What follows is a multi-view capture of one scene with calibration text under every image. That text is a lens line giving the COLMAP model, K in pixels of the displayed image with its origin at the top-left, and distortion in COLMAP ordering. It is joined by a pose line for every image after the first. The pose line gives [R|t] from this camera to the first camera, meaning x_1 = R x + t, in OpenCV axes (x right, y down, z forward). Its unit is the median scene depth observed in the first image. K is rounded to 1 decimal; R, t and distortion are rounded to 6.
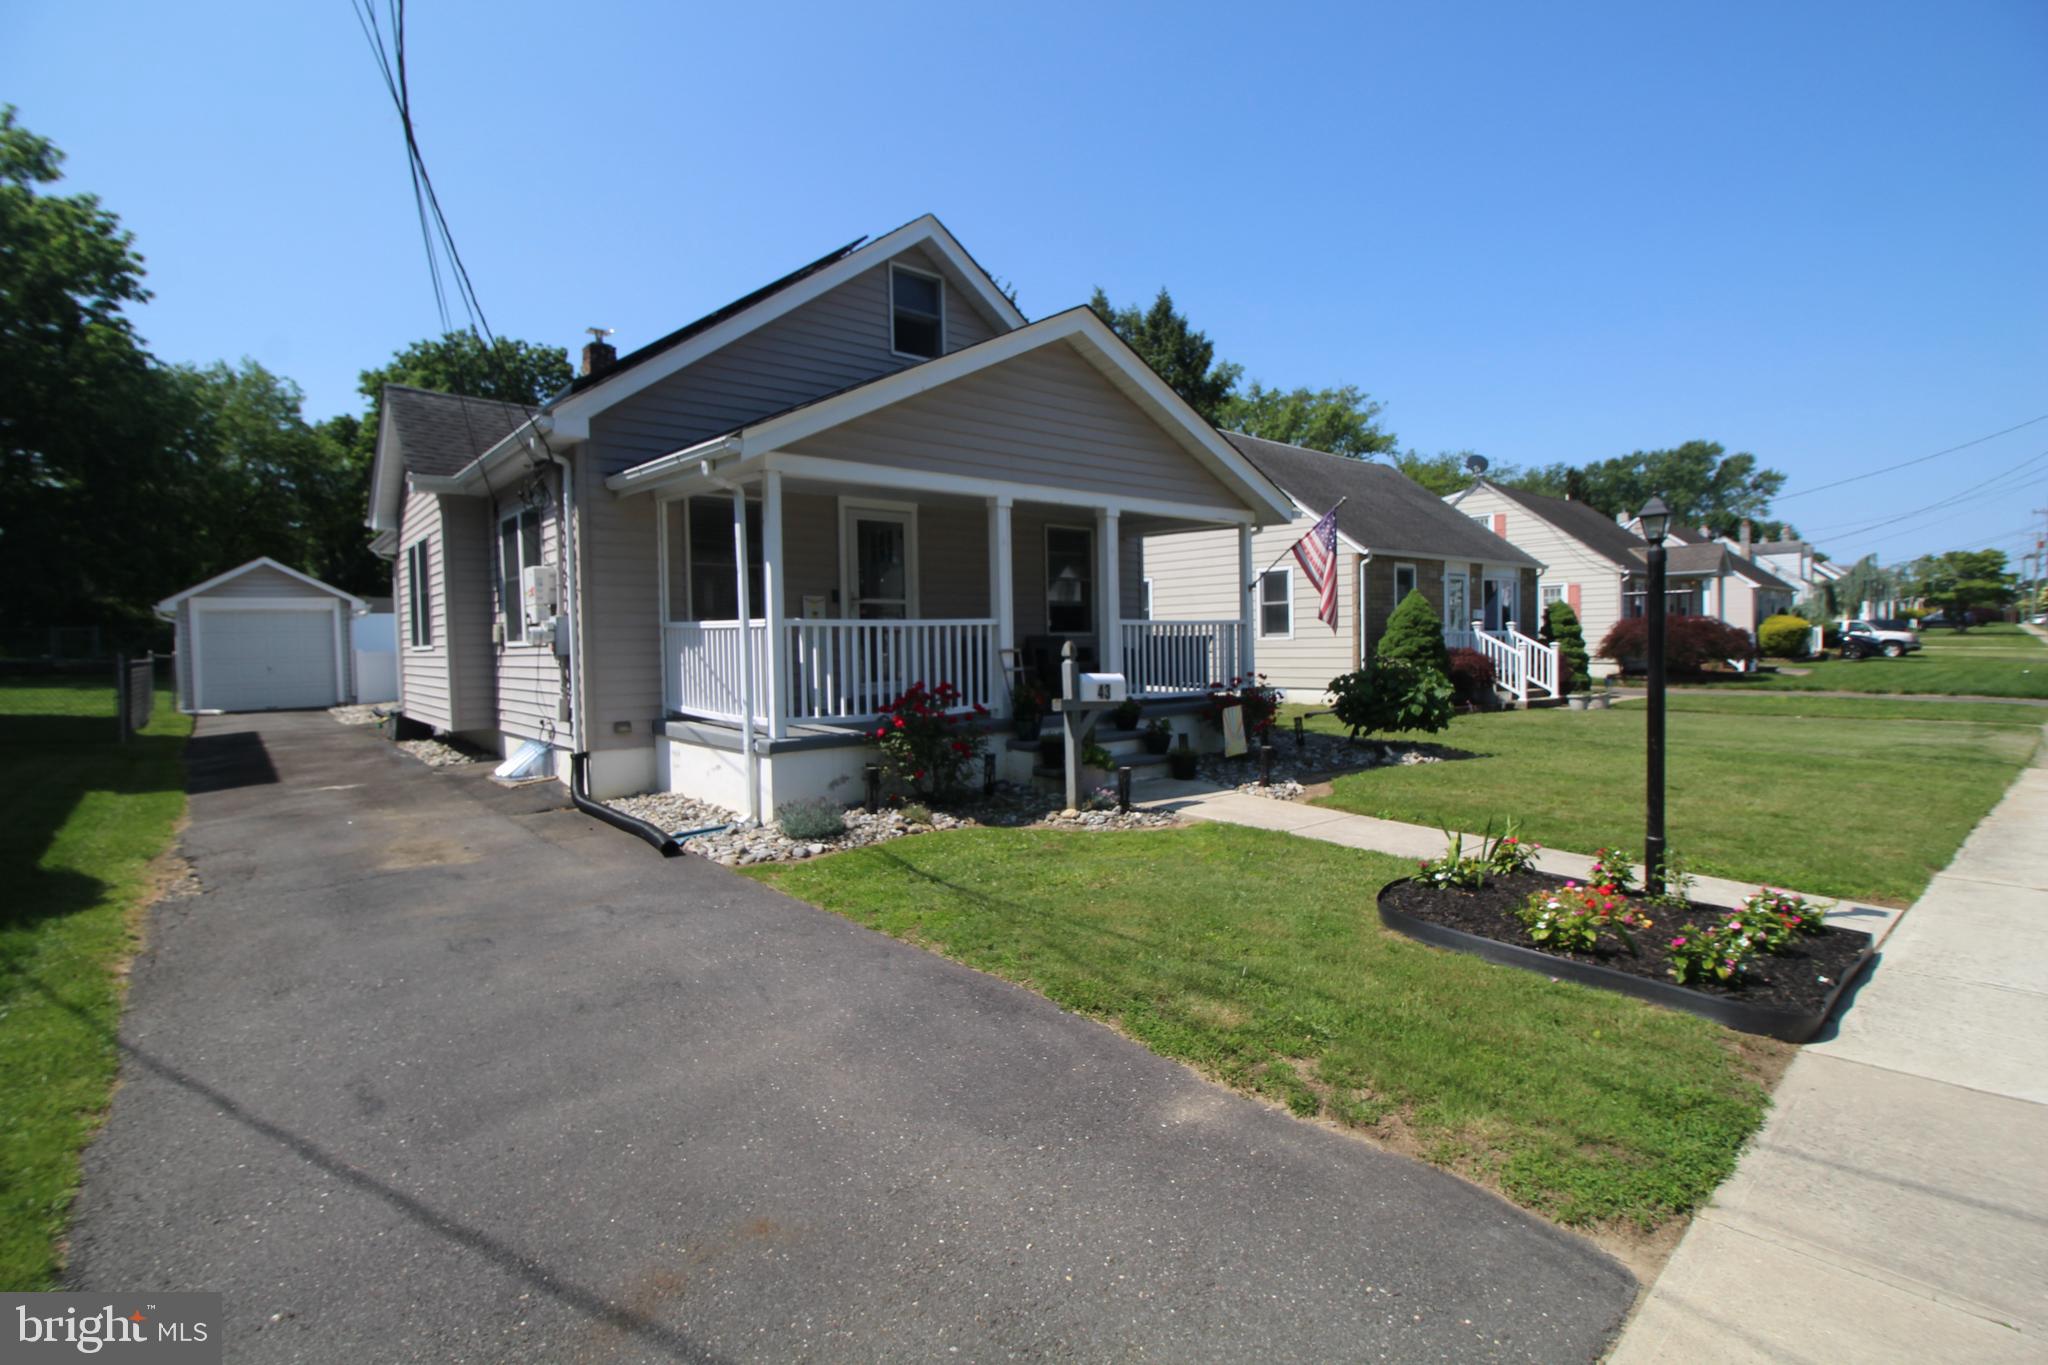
lens RADIAL K [[943.2, 0, 1029.9], [0, 943.2, 668.9], [0, 0, 1]] dist [-0.000507, -0.015671]
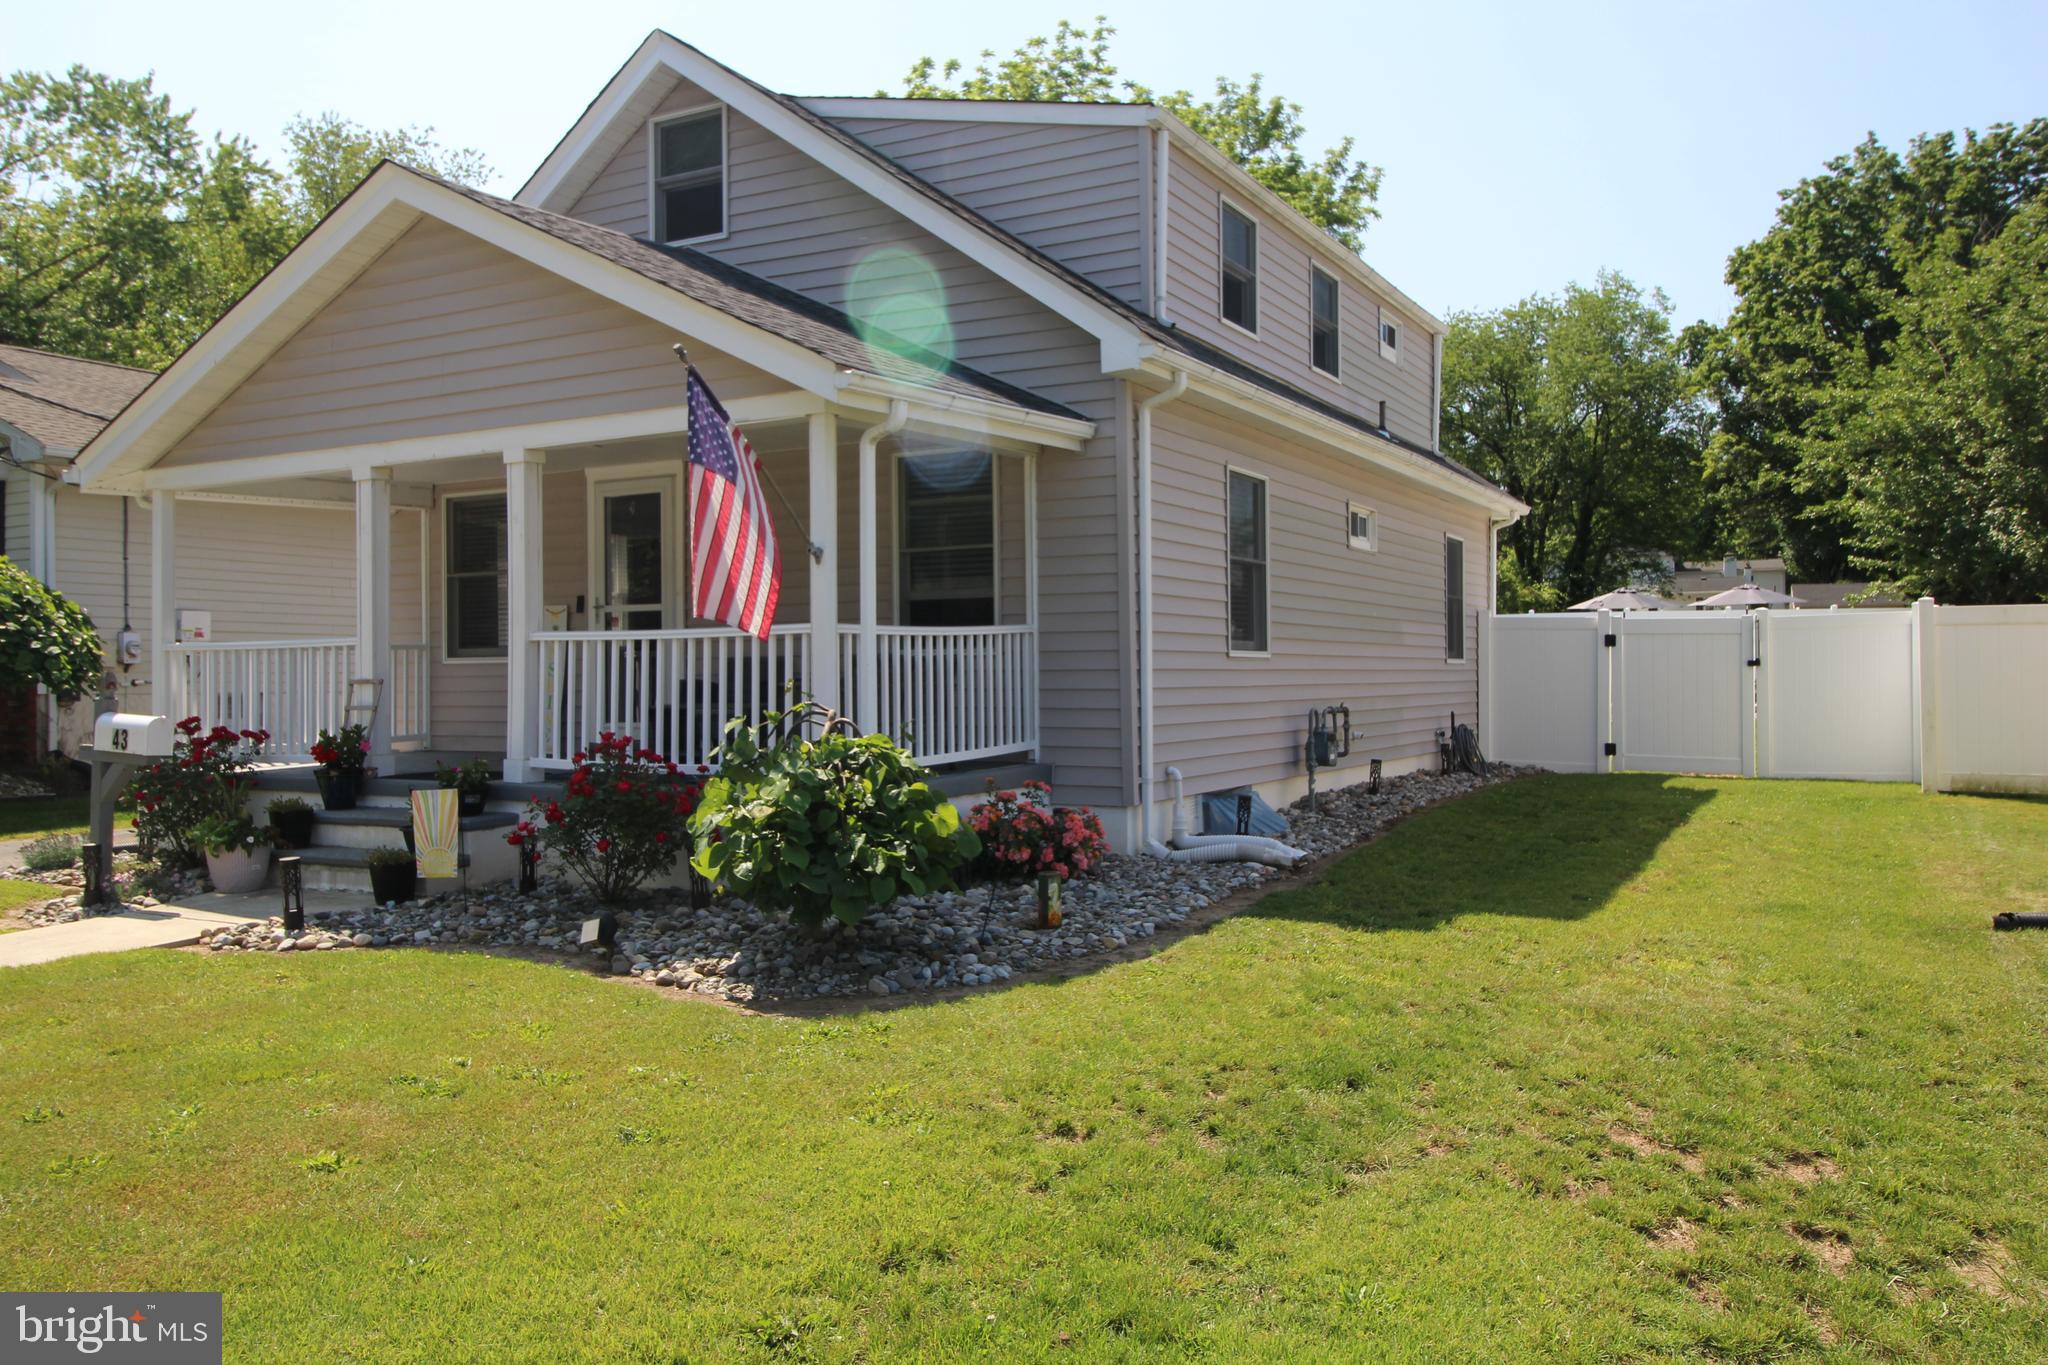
lens RADIAL K [[1557.2, 0, 1025.4], [0, 1557.2, 660.9], [0, 0, 1]] dist [0.010216, -0.009947]
pose [[0.346298, 0.004075, -0.938116, 0.173135], [-0.023463, 0.999715, -0.004318, -0.004923], [0.937831, 0.023507, 0.346295, 0.141039]]
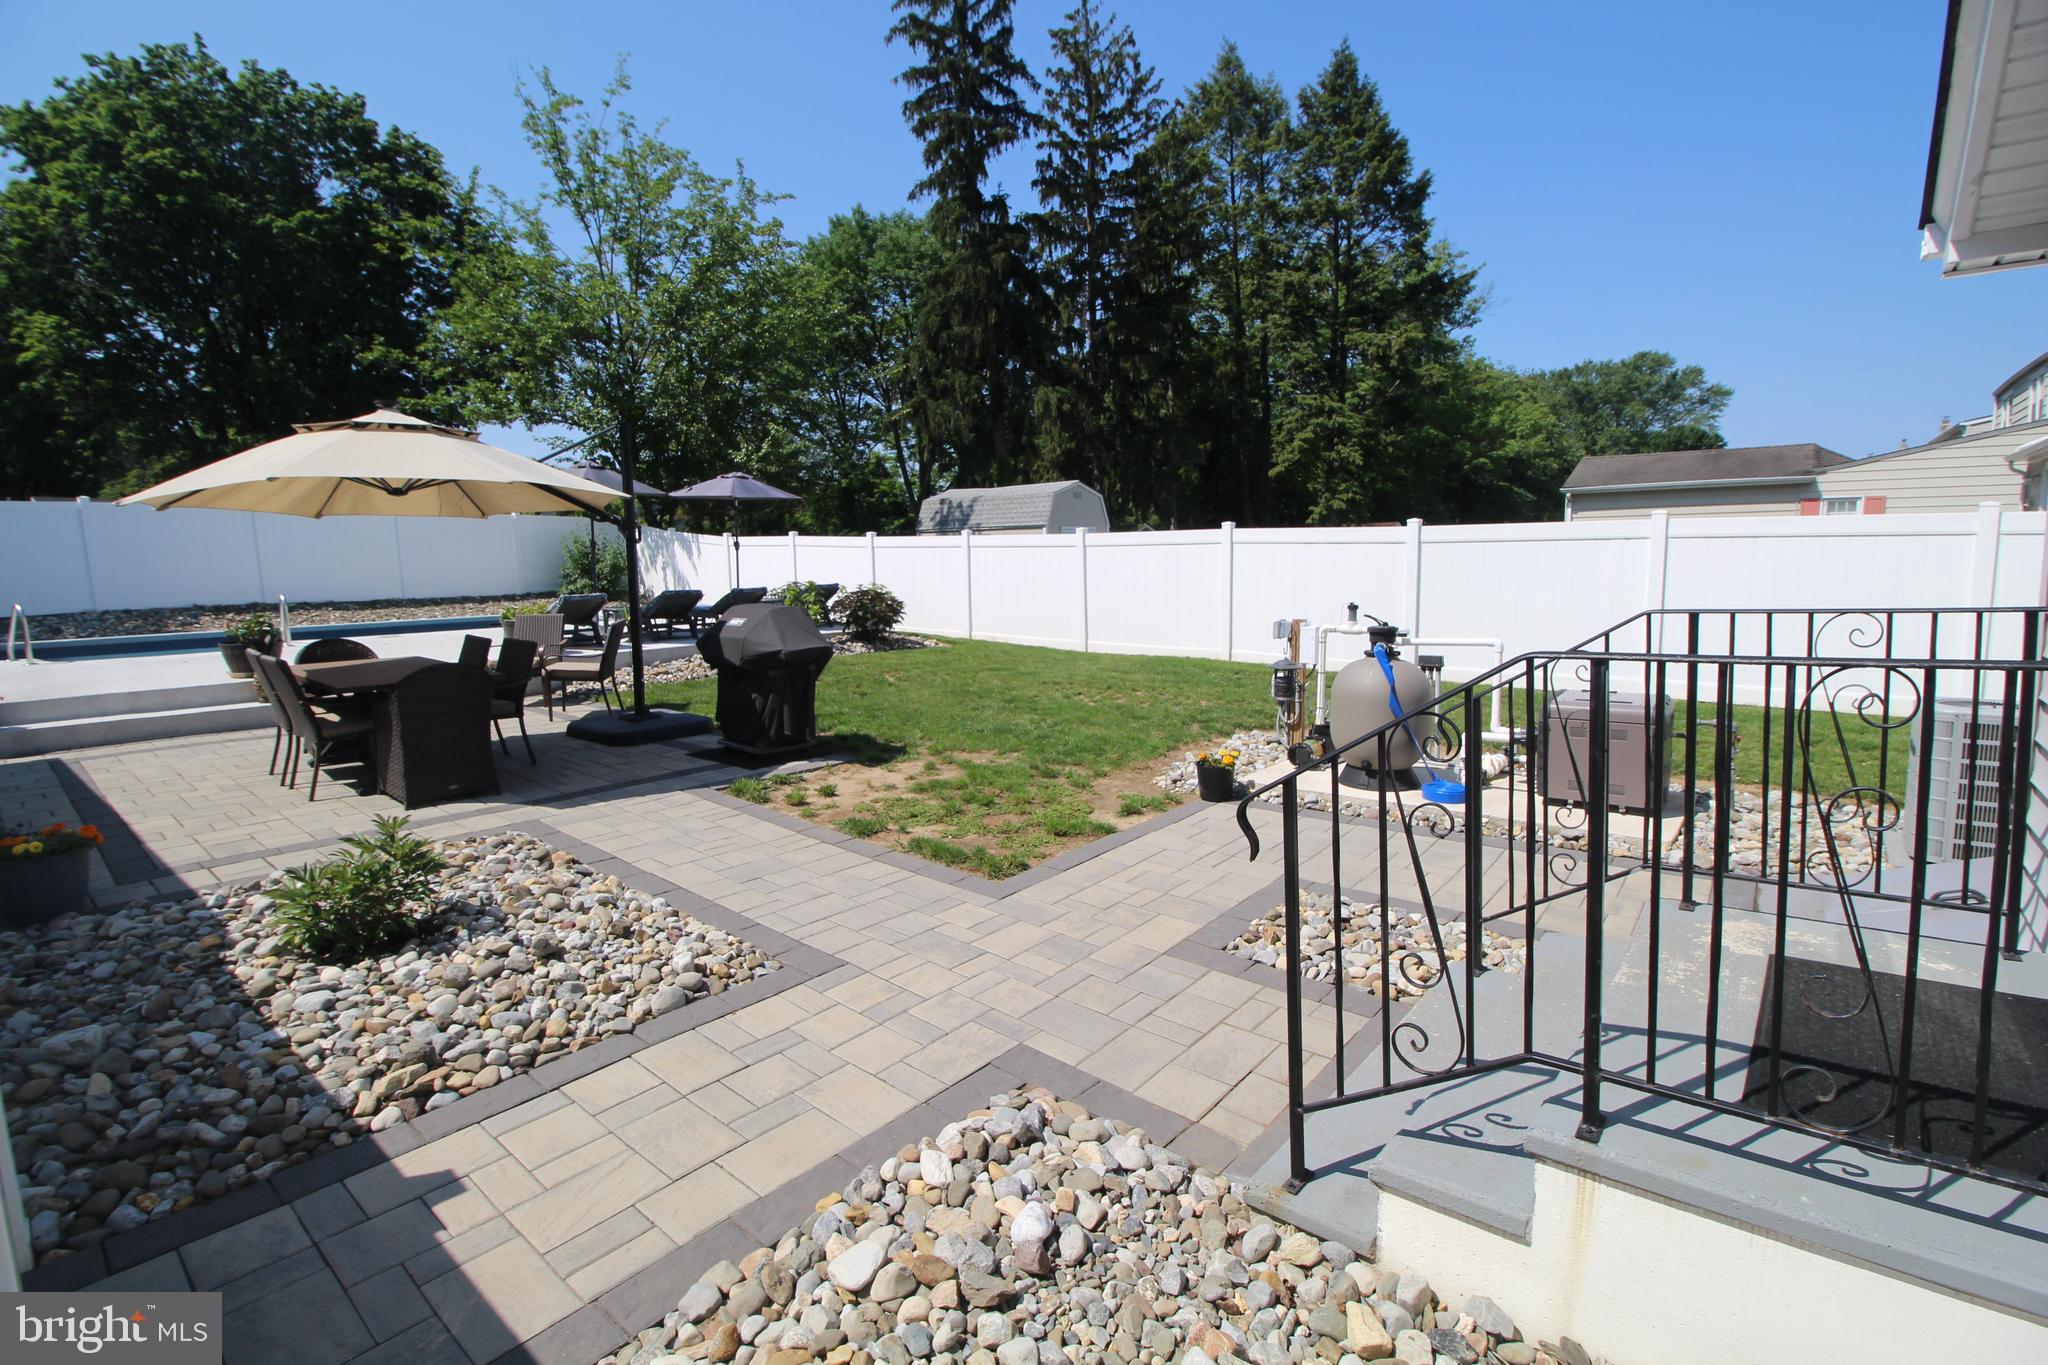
lens RADIAL K [[940.5, 0, 1028.1], [0, 940.5, 679.4], [0, 0, 1]] dist [0.003948, -0.015174]
pose [[0.984717, -0.021288, 0.172854, -0.182081], [0.004577, 0.995322, 0.096505, -0.009449], [-0.174100, -0.094239, 0.980208, 0.292664]]
